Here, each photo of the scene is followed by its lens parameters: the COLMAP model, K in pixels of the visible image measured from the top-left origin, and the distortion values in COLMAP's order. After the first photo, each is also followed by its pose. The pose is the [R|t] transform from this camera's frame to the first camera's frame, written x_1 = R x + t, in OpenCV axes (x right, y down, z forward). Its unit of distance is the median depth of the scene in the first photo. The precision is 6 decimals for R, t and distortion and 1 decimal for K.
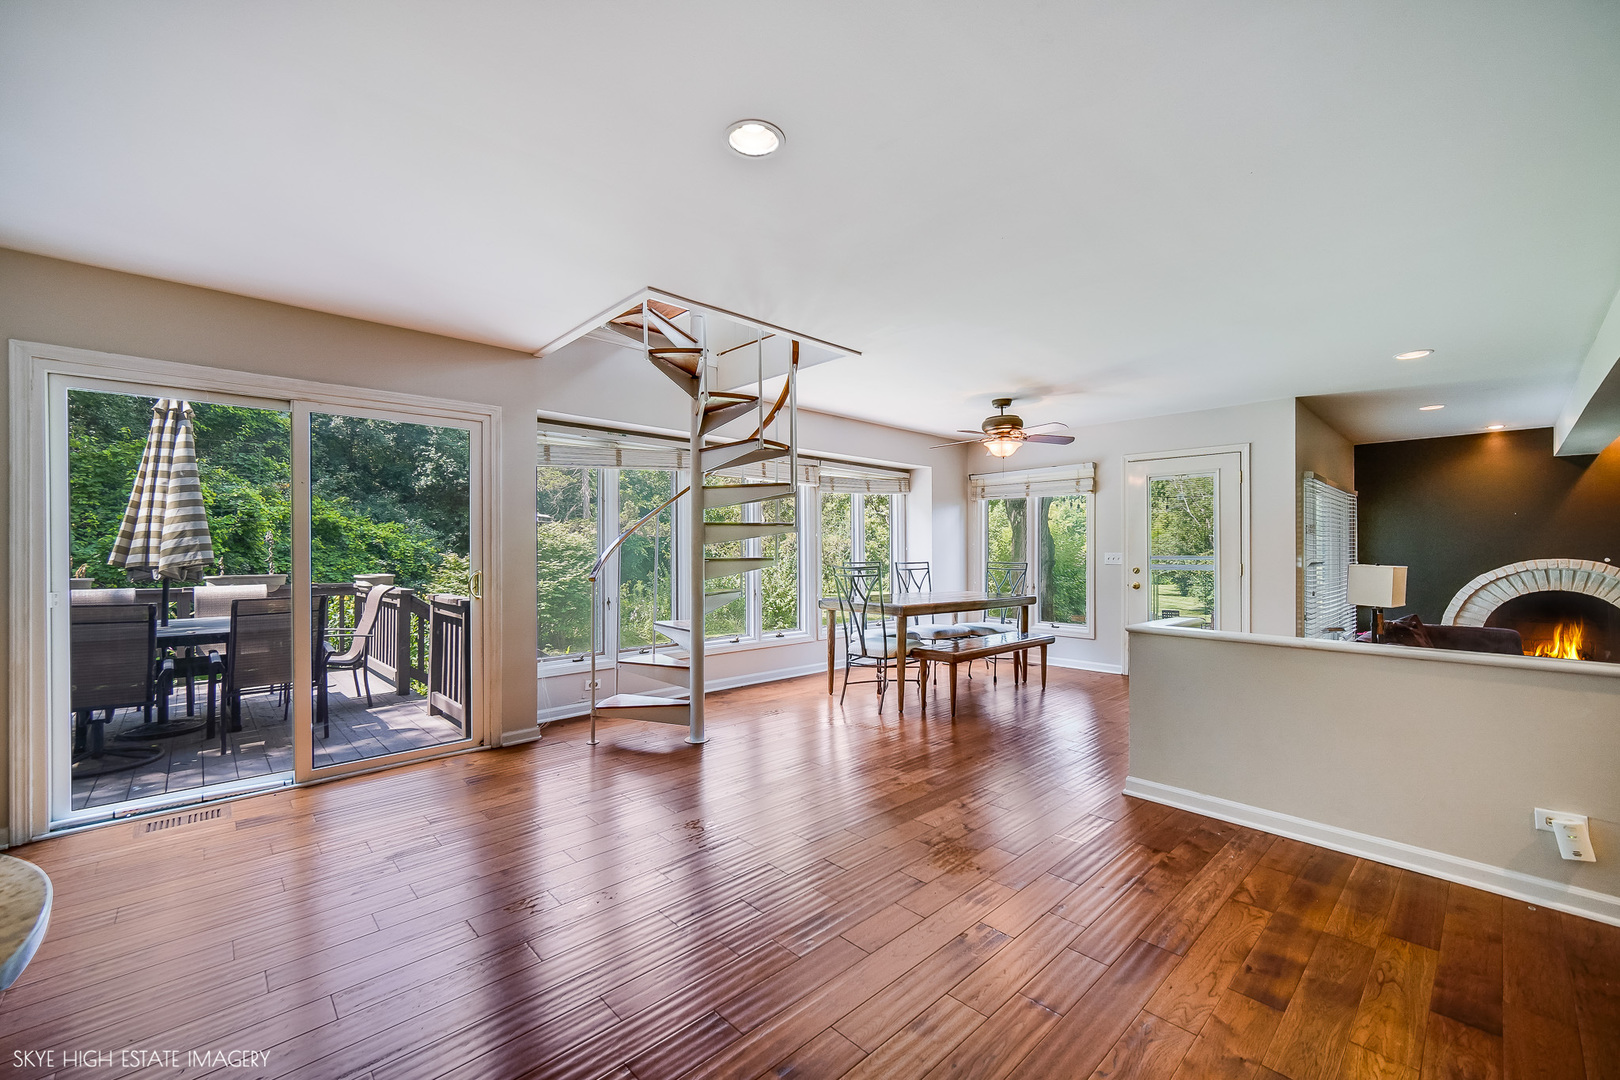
lens RADIAL K [[645.6, 0, 814.8], [0, 645.6, 542.6], [0, 0, 1]] dist [0.000269, -0.000517]
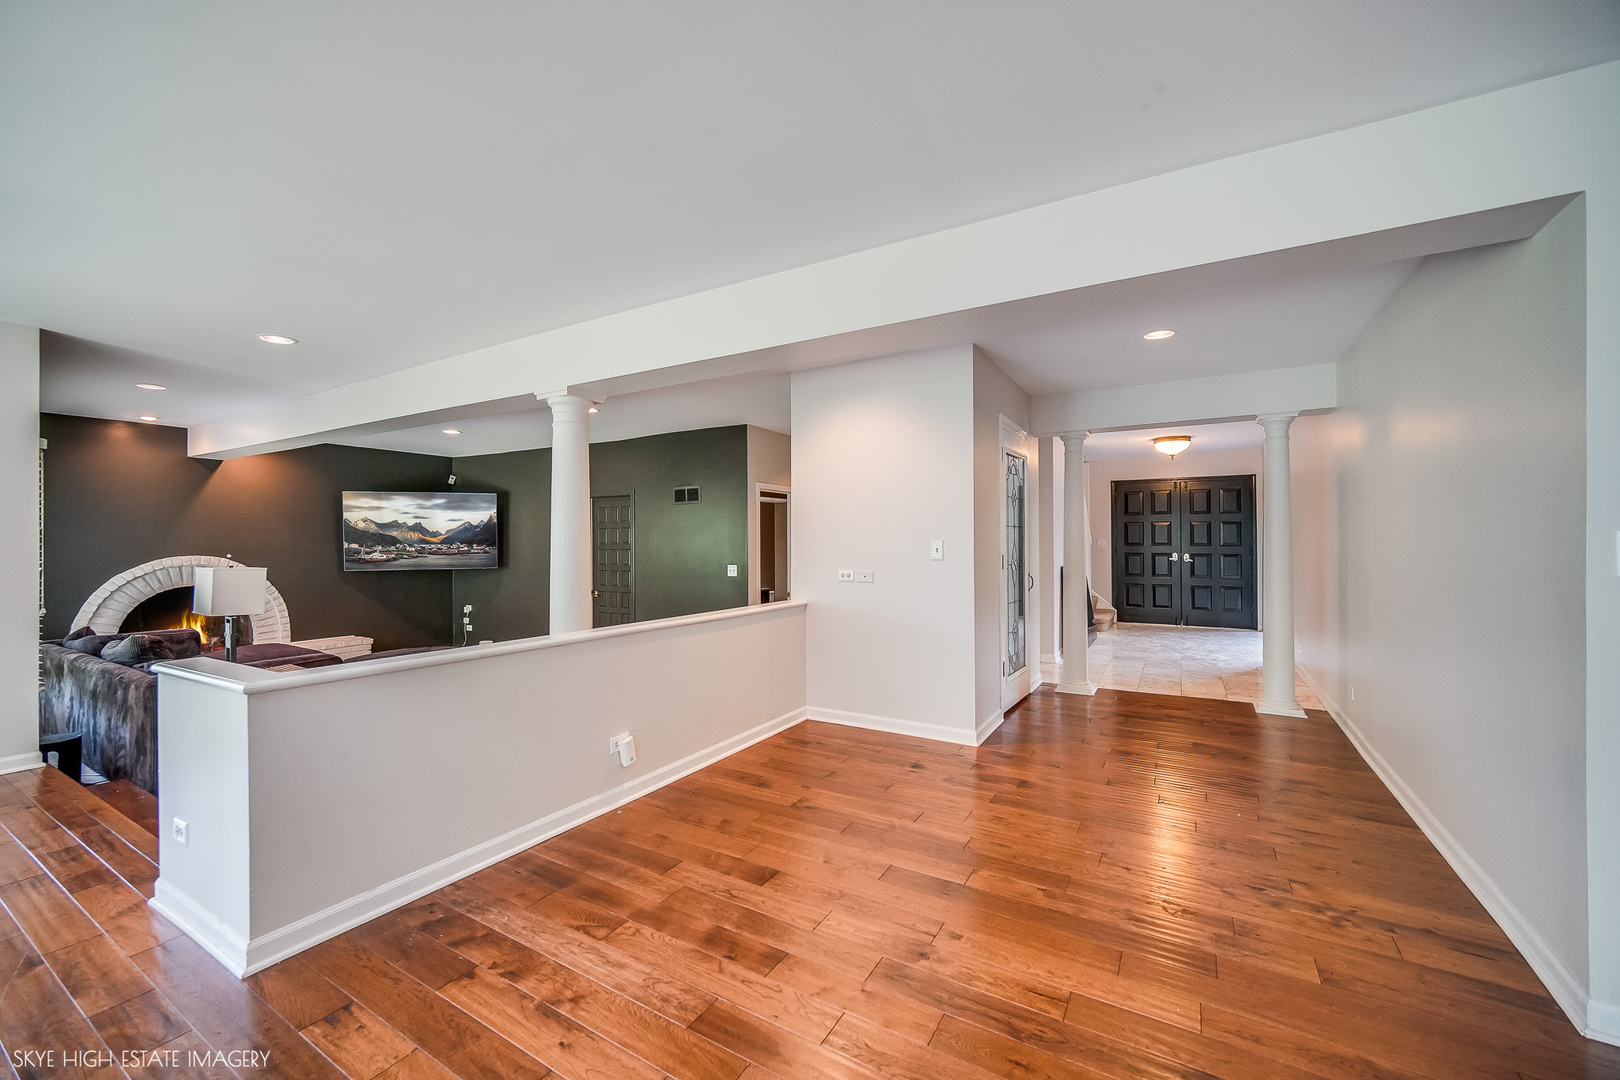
lens RADIAL K [[645.6, 0, 794.4], [0, 645.6, 542.3], [0, 0, 1]] dist [0.000269, -0.000517]
pose [[-0.251356, -0.000179, 0.967895, -0.117757], [-0.006575, 0.999977, -0.001523, -0.001852], [-0.967872, -0.006747, -0.251352, 0.383924]]
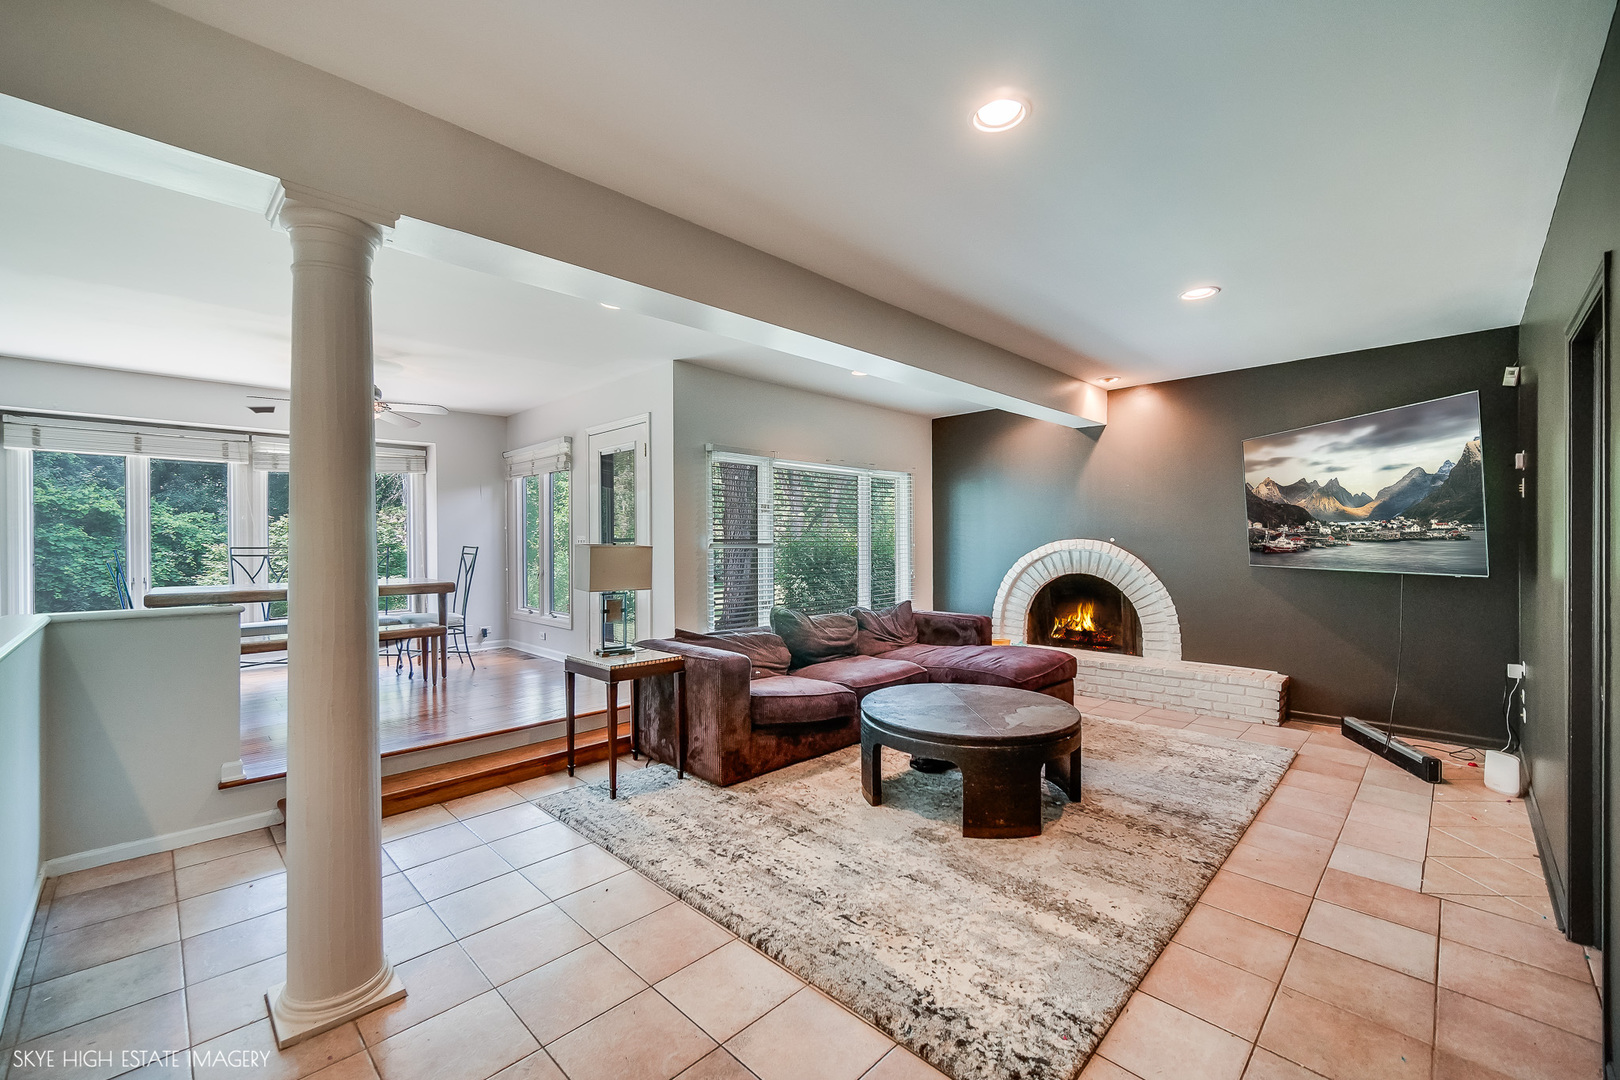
lens RADIAL K [[645.6, 0, 800.5], [0, 645.6, 541.9], [0, 0, 1]] dist [0.000269, -0.000517]
pose [[0.999747, -0.006191, 0.021620, 0.877834], [0.005873, 0.999874, 0.014765, 0.015603], [-0.021709, -0.014634, 0.999657, 0.093297]]
